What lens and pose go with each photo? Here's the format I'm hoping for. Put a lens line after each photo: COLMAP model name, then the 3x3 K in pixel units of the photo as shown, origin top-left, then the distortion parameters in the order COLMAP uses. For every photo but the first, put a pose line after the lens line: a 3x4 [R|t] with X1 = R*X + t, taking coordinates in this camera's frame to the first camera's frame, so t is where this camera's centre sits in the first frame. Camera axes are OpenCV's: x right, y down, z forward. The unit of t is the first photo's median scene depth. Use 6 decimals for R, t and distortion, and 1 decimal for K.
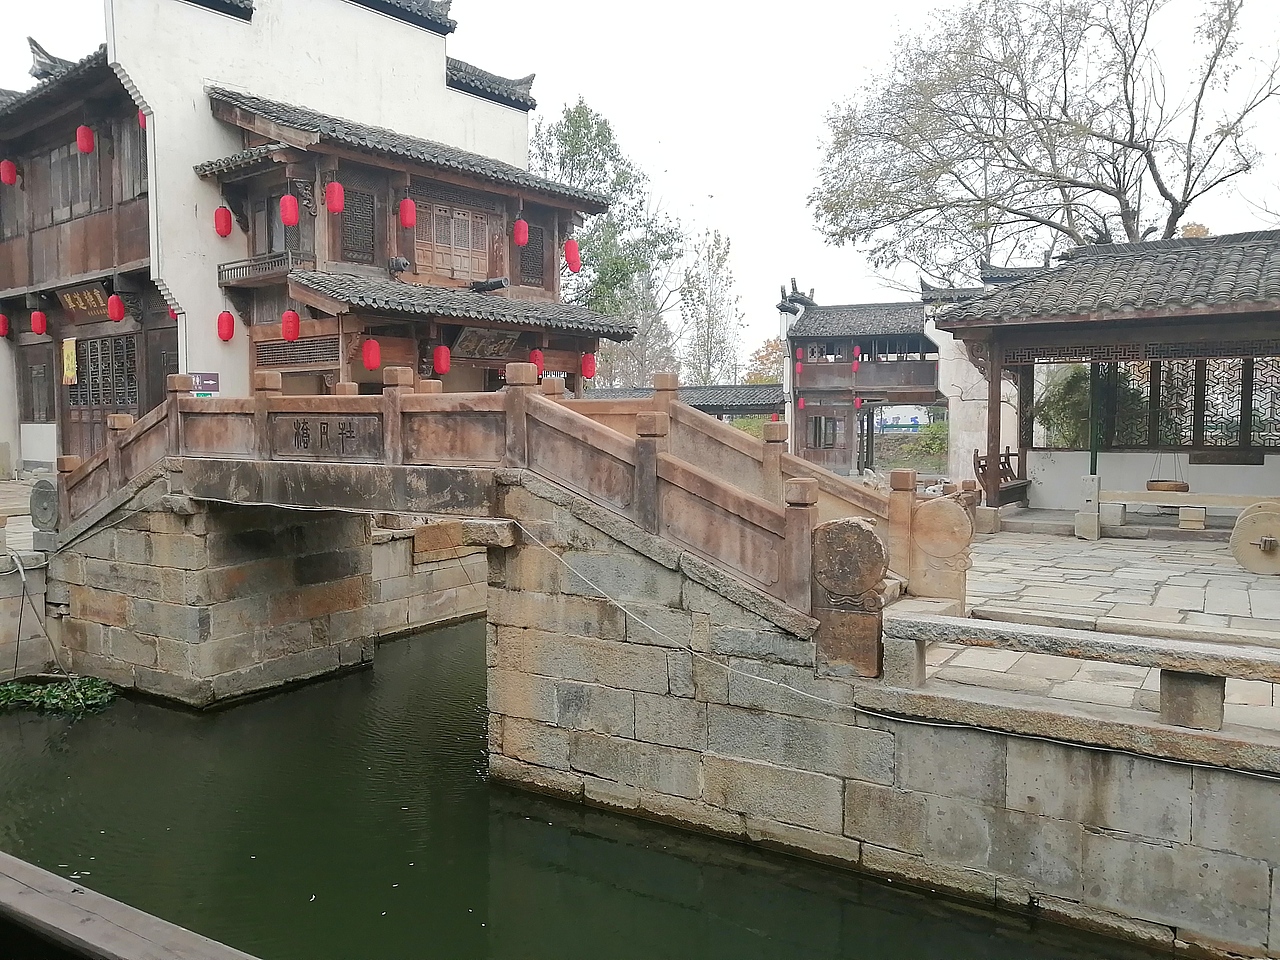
lens RADIAL K [[988.7, 0, 639.8], [0, 988.7, 477.8], [0, 0, 1]] dist [0.013790, 0.006791]
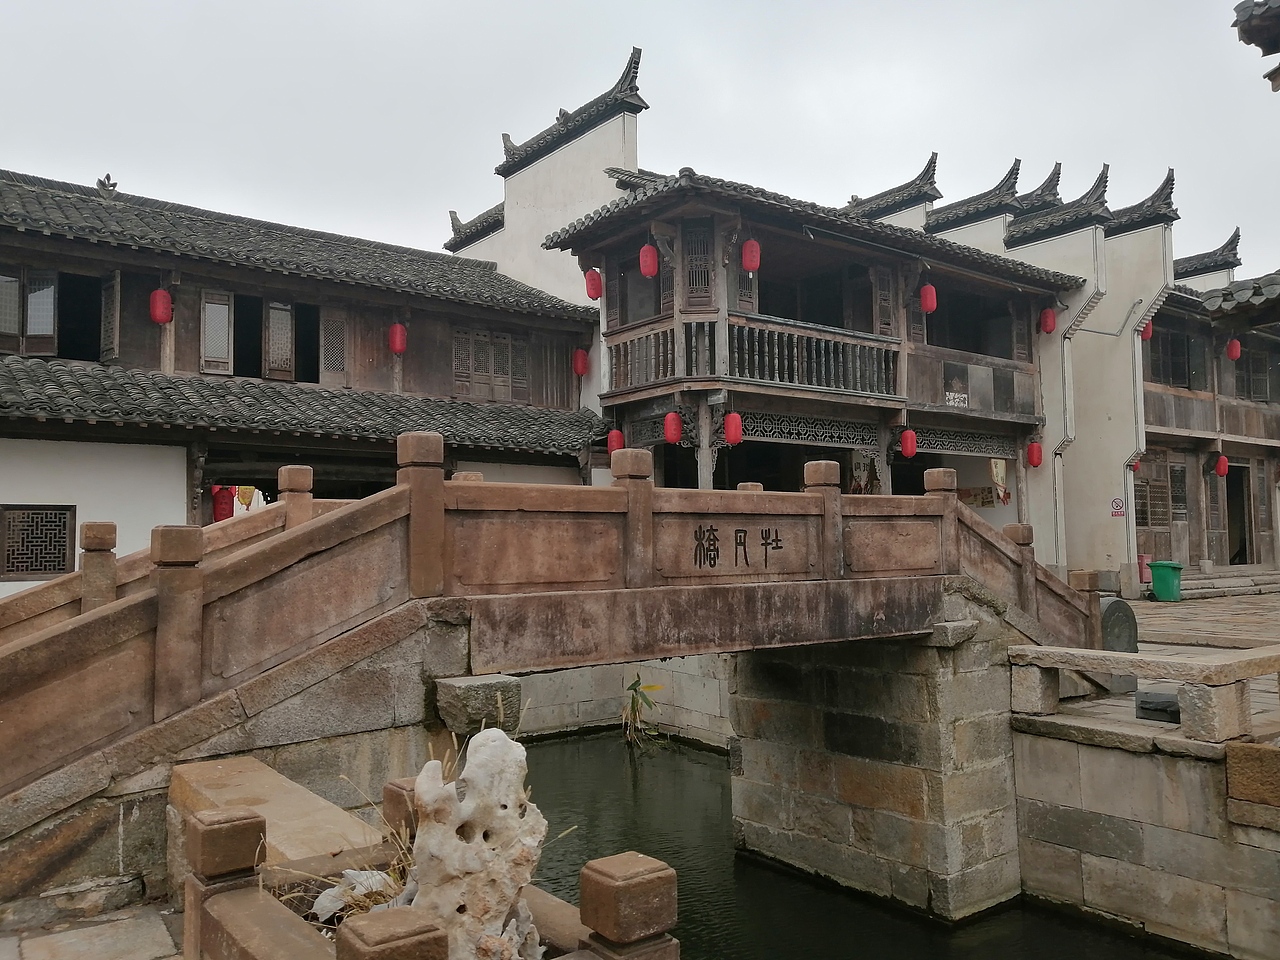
lens RADIAL K [[988.7, 0, 638.5], [0, 988.7, 483.8], [0, 0, 1]] dist [0.013790, 0.006791]
pose [[-0.348458, -0.053493, -0.935797, 0.417796], [-0.042084, 0.998256, -0.041393, -0.055150], [0.936379, 0.024958, -0.350101, 1.123711]]
